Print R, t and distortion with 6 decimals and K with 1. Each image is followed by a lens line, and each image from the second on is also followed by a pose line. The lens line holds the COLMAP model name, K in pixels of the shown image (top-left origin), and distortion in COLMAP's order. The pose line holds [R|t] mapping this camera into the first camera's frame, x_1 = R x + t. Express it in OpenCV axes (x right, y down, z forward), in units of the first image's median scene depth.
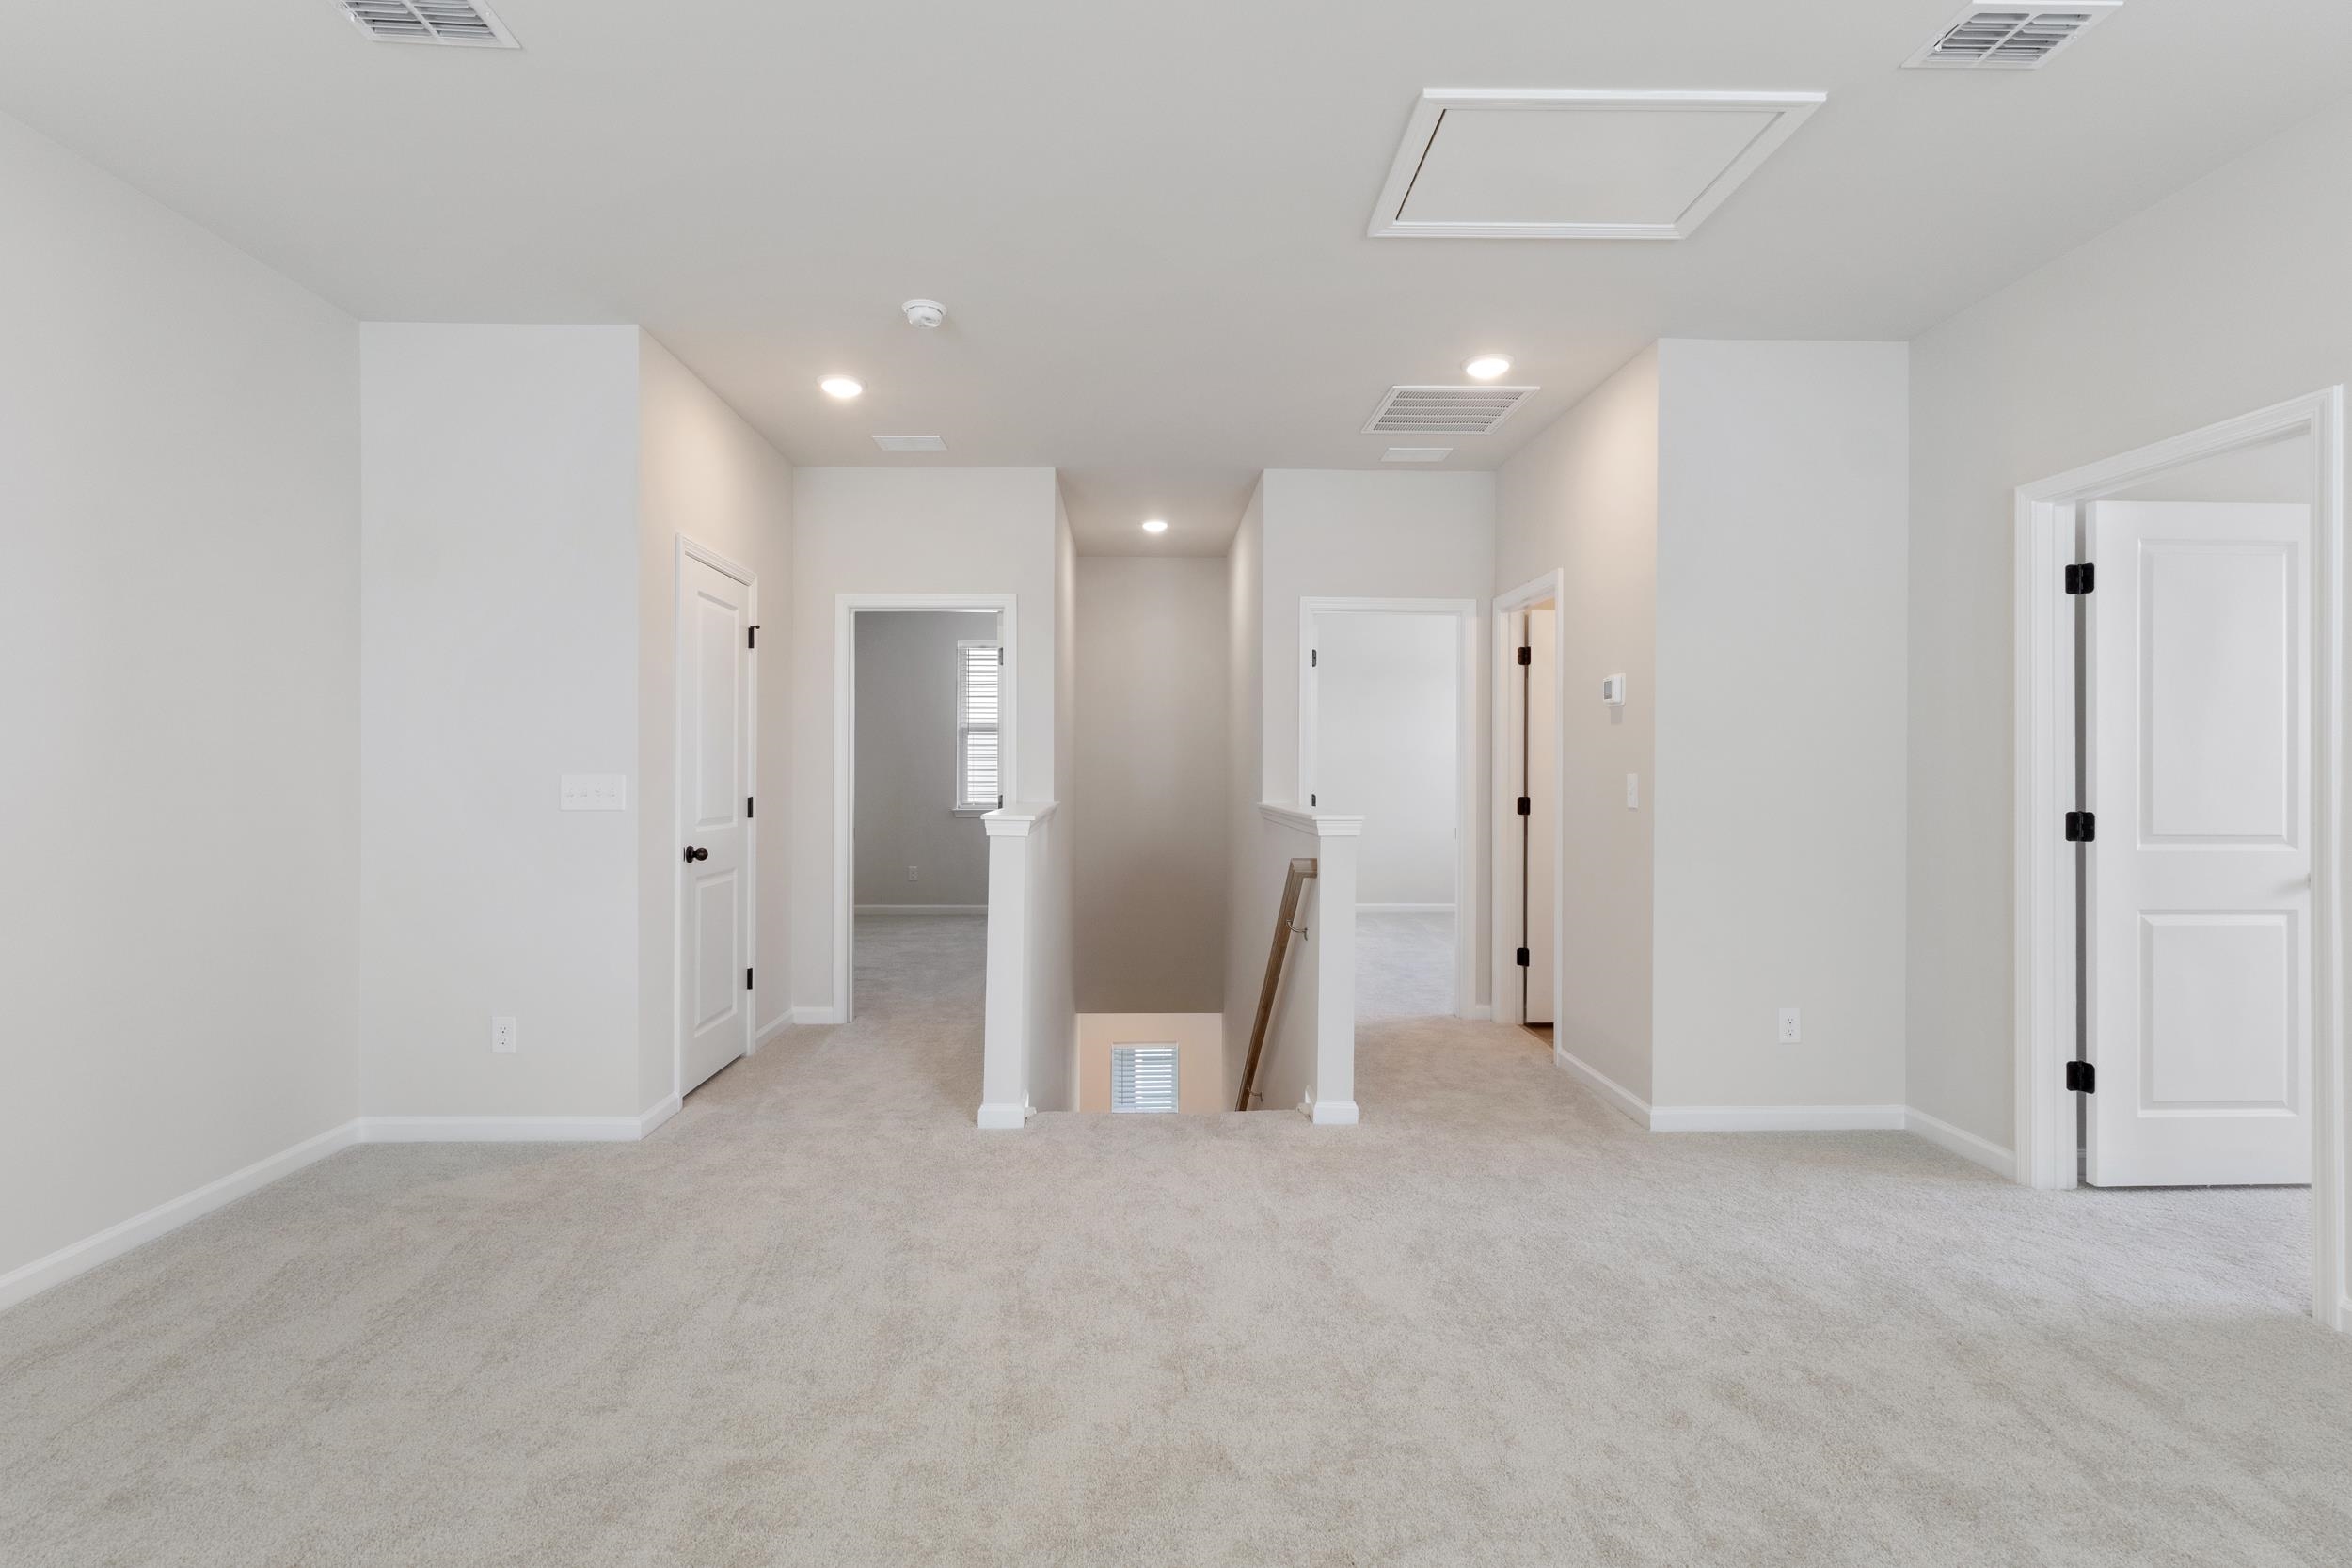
lens RADIAL K [[1084.5, 0, 1173.9], [0, 1084.5, 770.7], [0, 0, 1]] dist [0.004809, 0.000777]
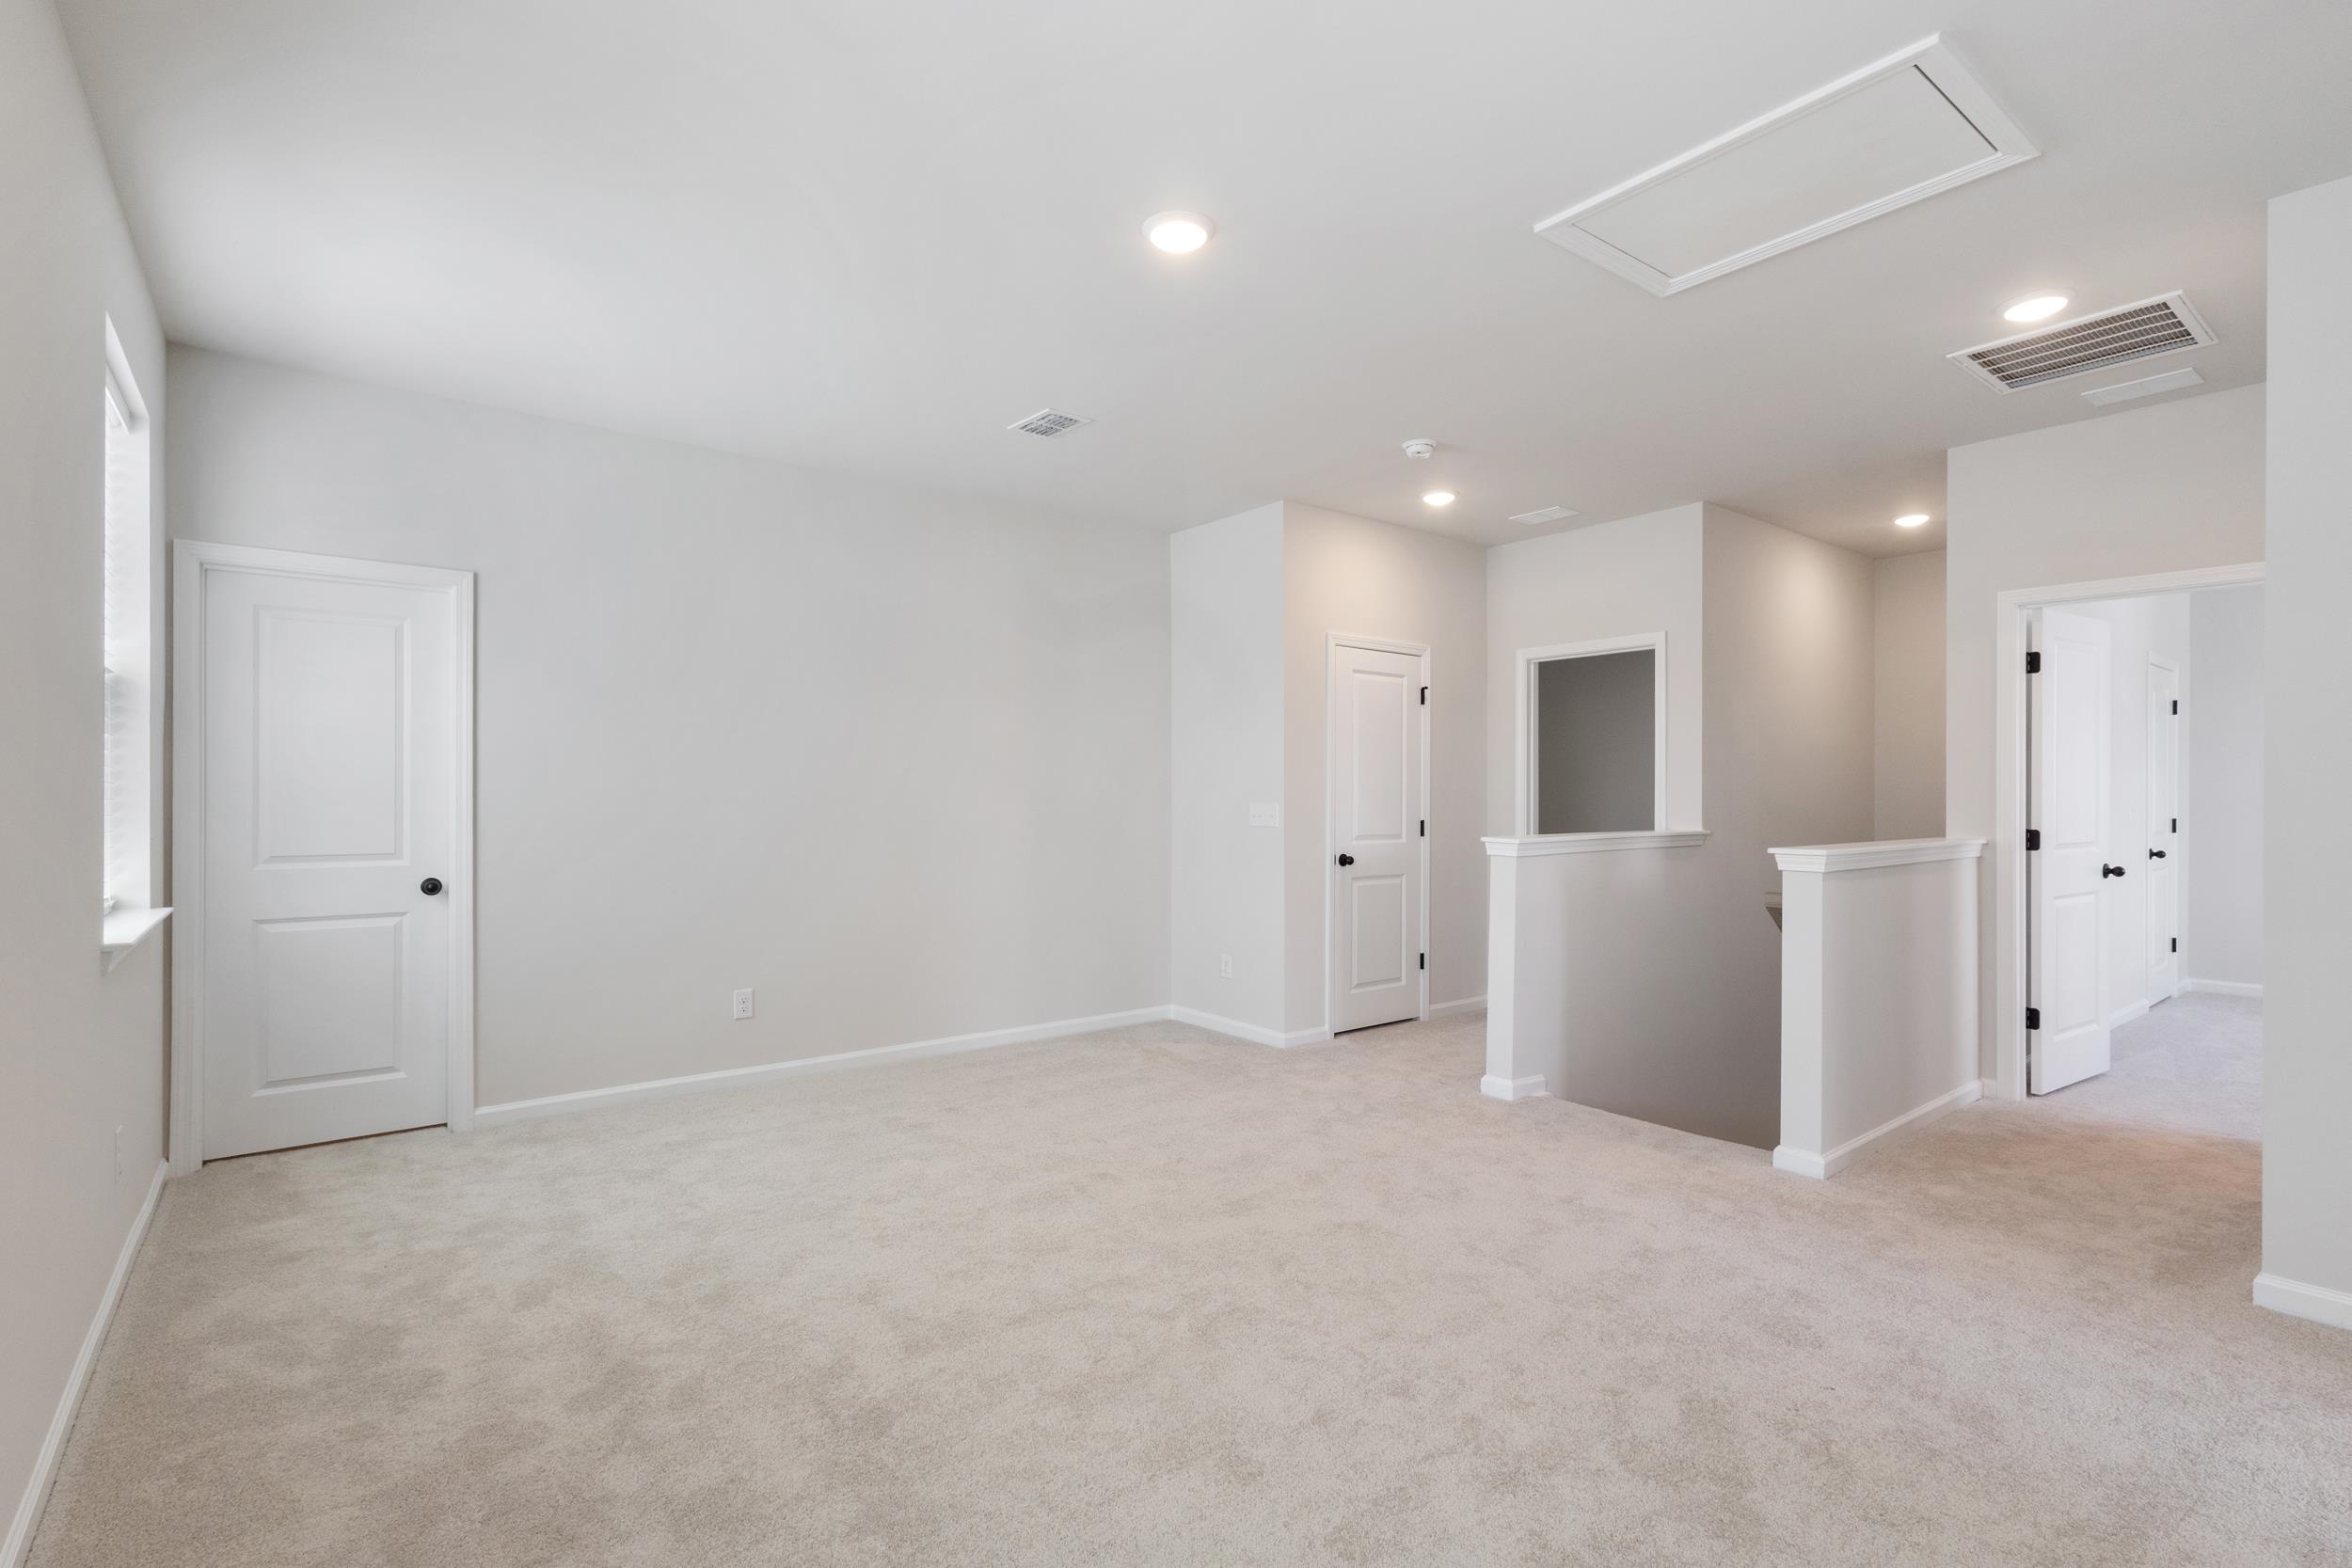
lens RADIAL K [[1084.5, 0, 1160.5], [0, 1084.5, 790.3], [0, 0, 1]] dist [0.004809, 0.000777]
pose [[0.592113, -0.004994, -0.805839, 0.596957], [0.000046, 0.999981, -0.006164, -0.003923], [0.805855, 0.003613, 0.592102, -0.014274]]
